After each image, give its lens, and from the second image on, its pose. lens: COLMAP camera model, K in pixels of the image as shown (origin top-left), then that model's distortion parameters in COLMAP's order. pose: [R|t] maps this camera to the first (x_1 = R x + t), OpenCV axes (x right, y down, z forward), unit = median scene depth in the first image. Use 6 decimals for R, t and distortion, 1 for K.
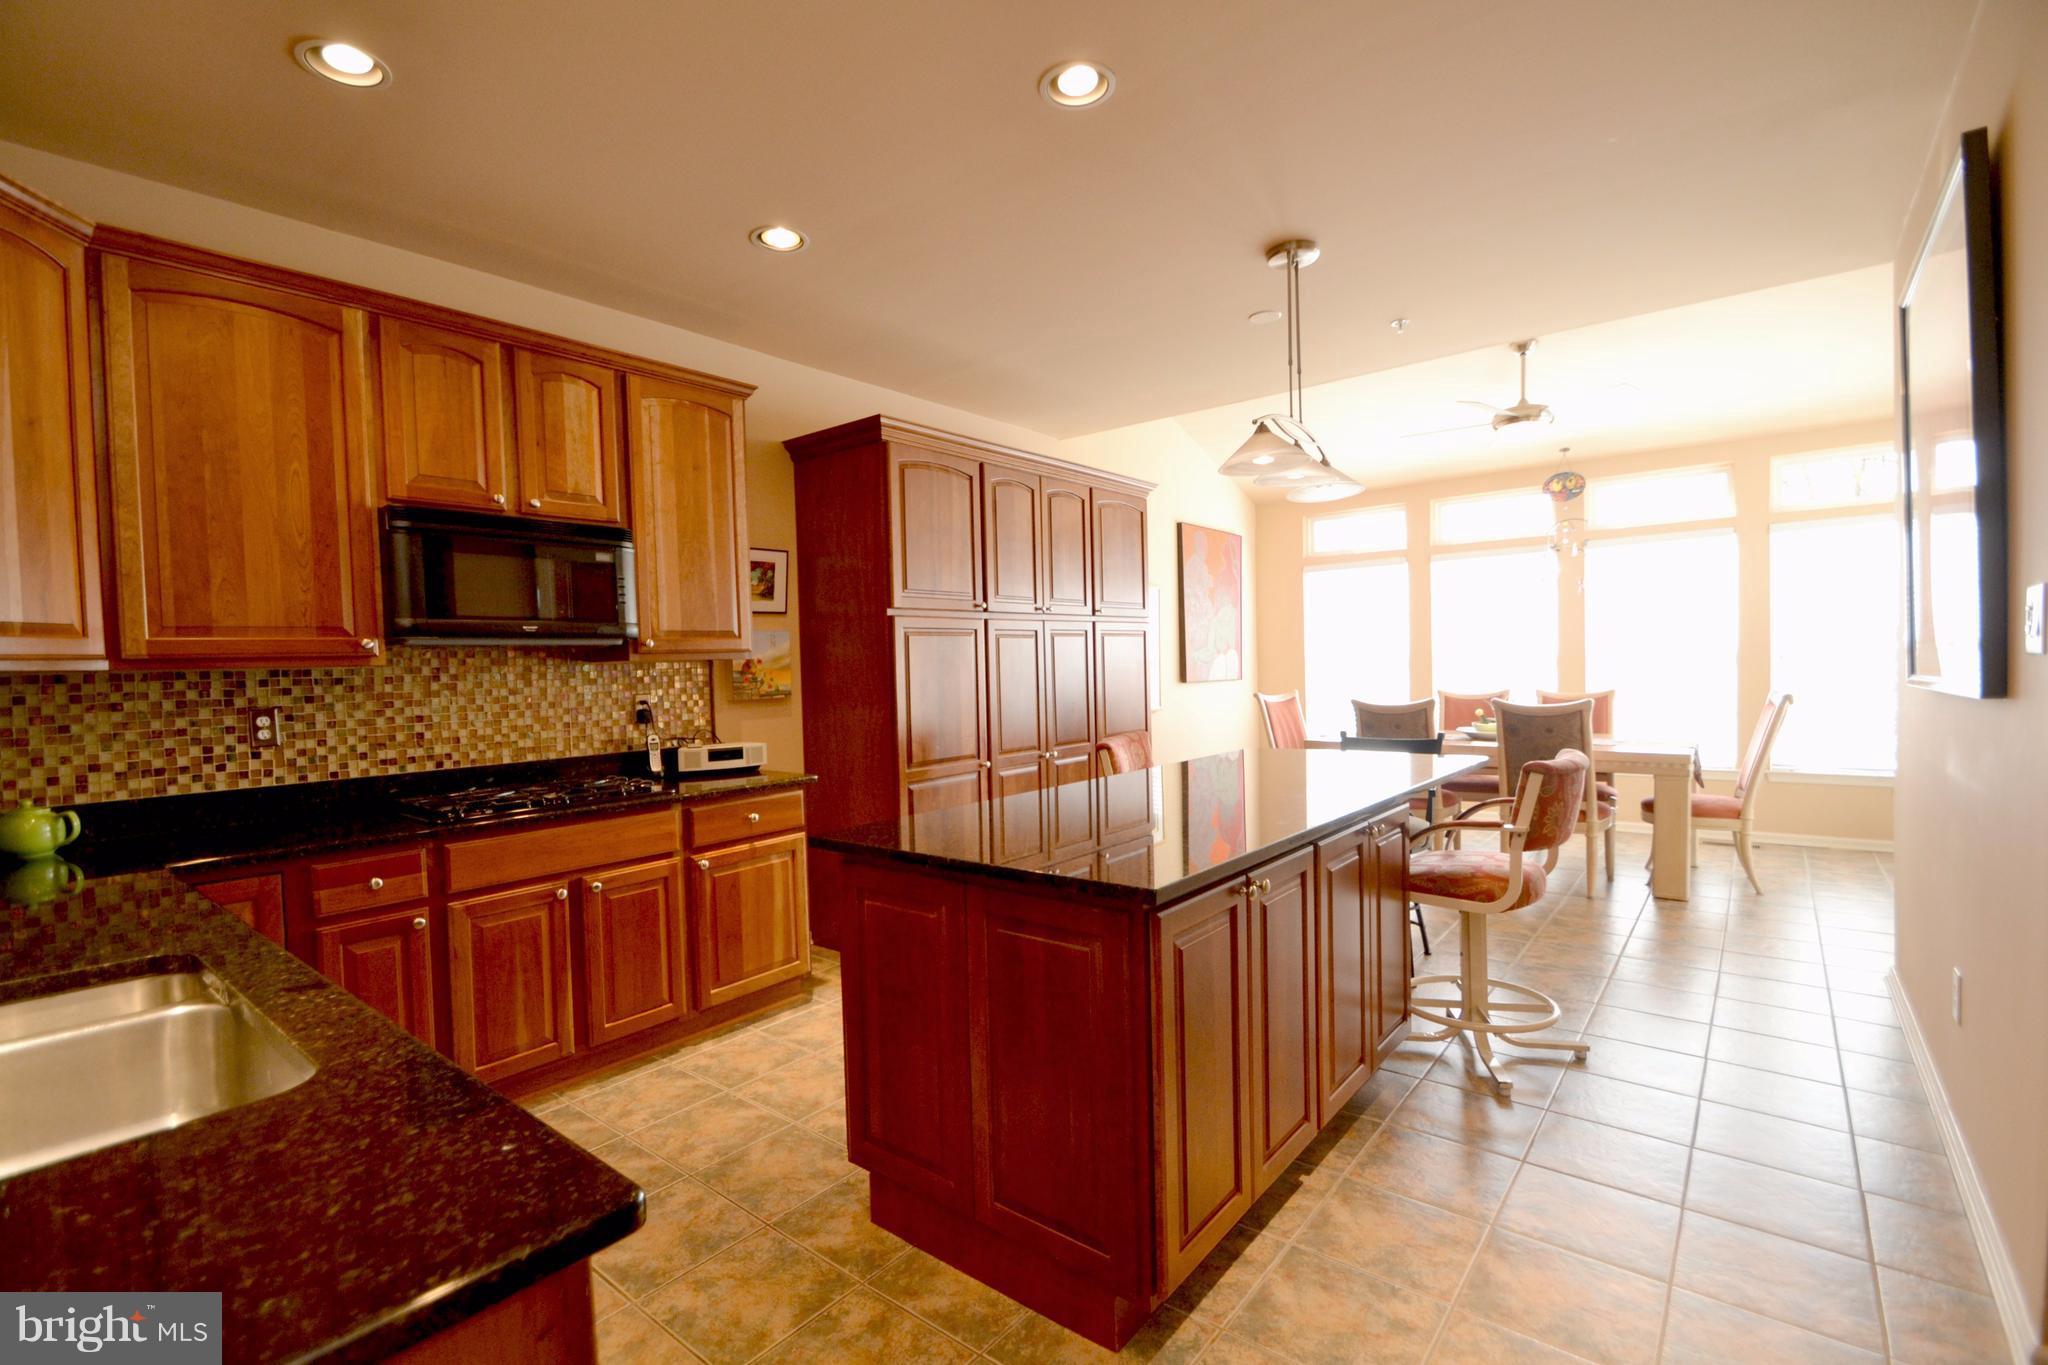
lens RADIAL K [[916.7, 0, 1008.8], [0, 916.7, 678.2], [0, 0, 1]] dist [0.020655, -0.020687]
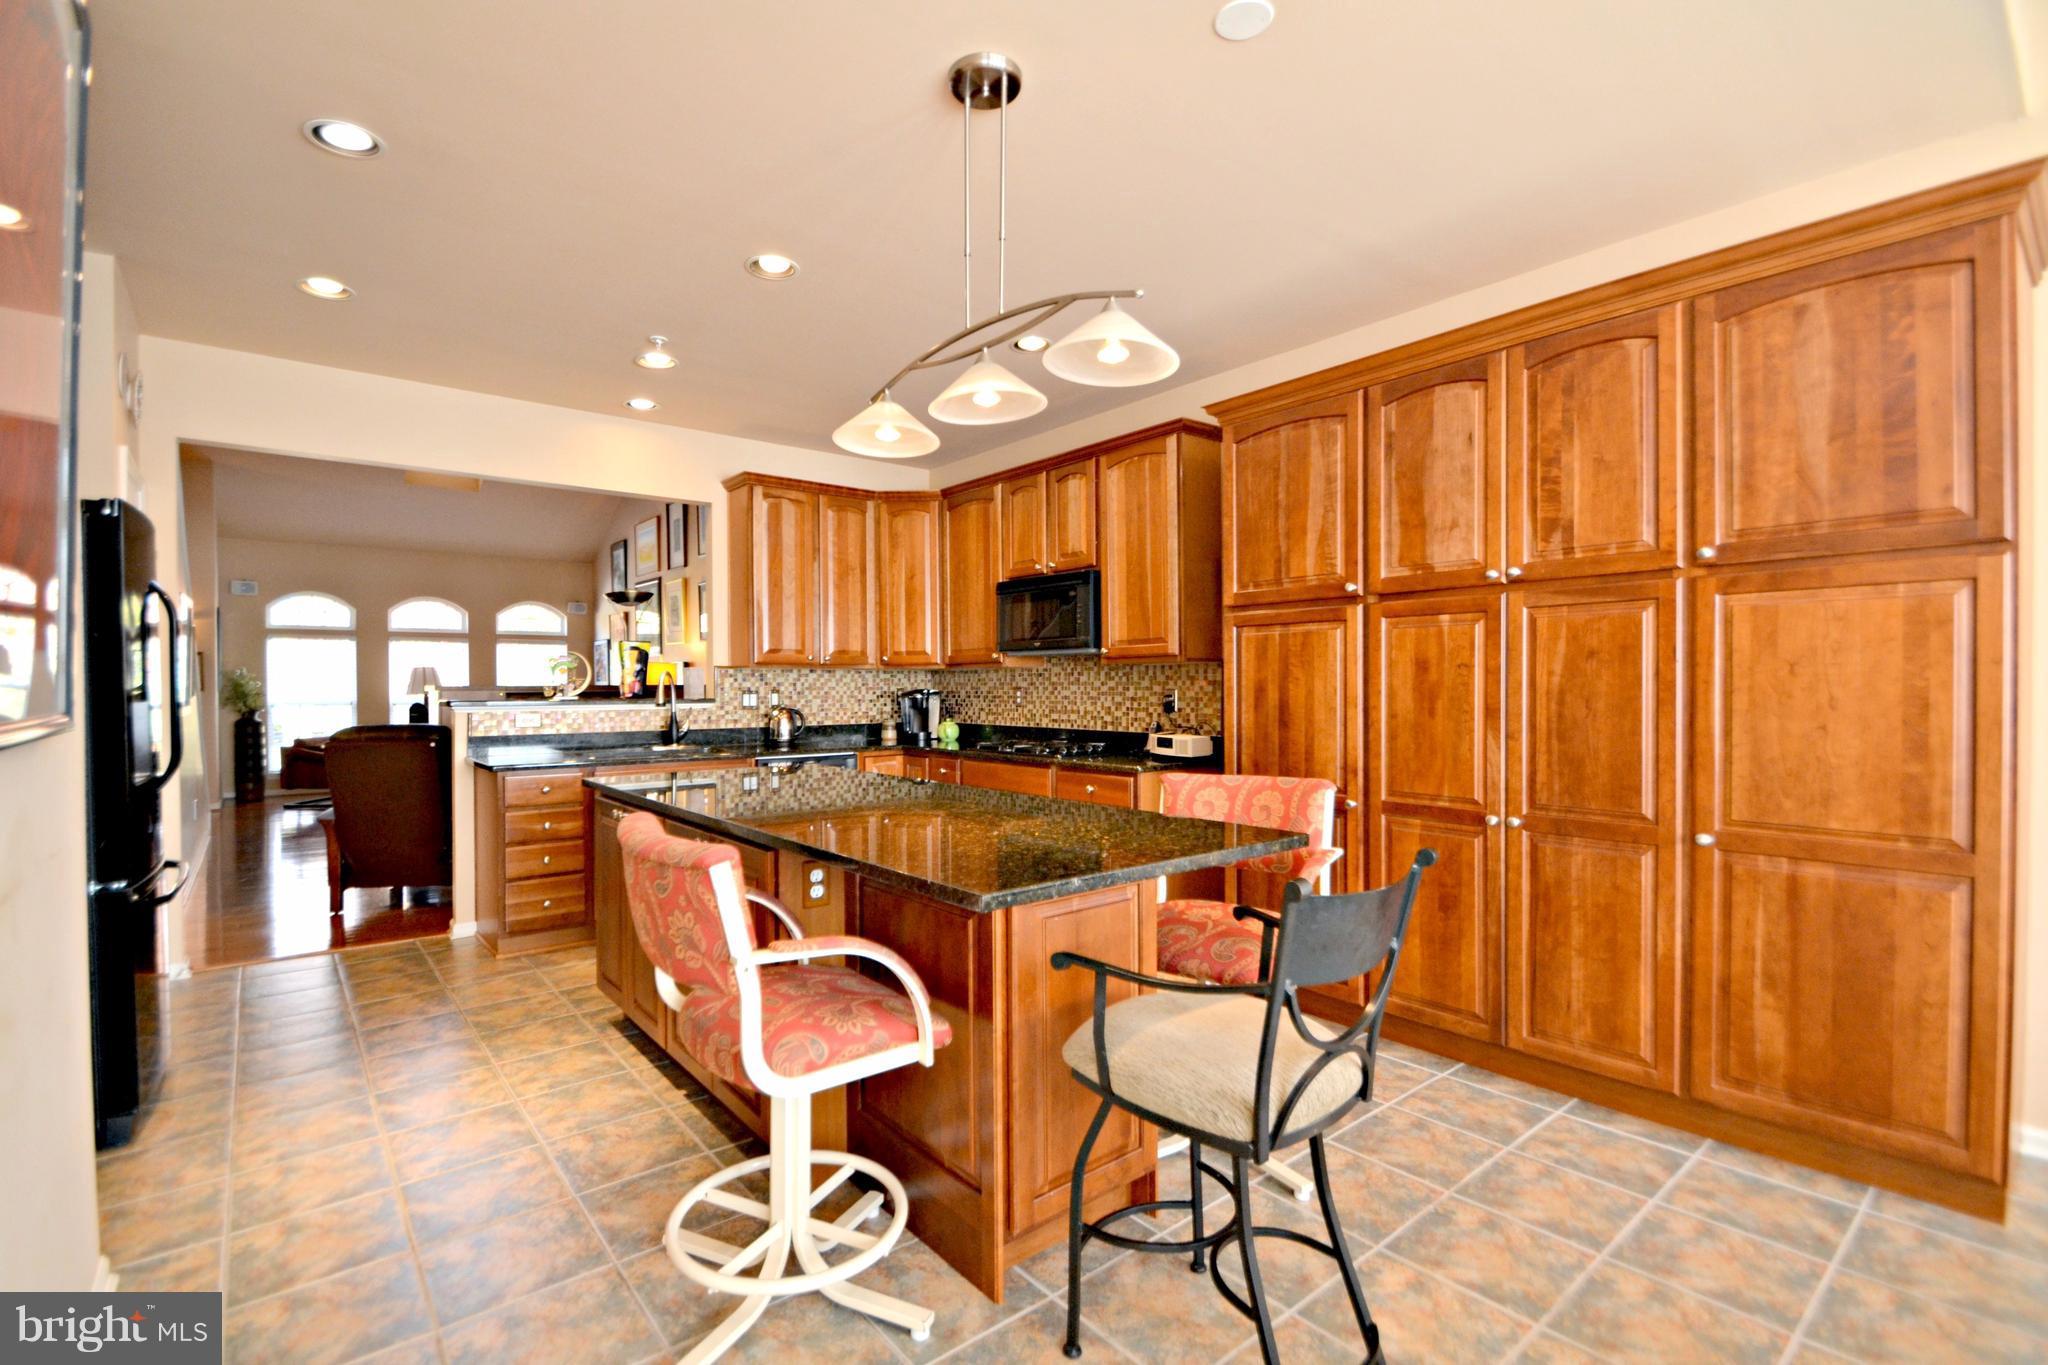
lens RADIAL K [[930.3, 0, 1010.6], [0, 930.3, 683.5], [0, 0, 1]] dist [0.002164, -0.000172]
pose [[-0.202089, 0.025209, -0.979043, 1.837234], [-0.014278, 0.999487, 0.028683, -0.051295], [0.979263, 0.019775, -0.201625, 2.141516]]
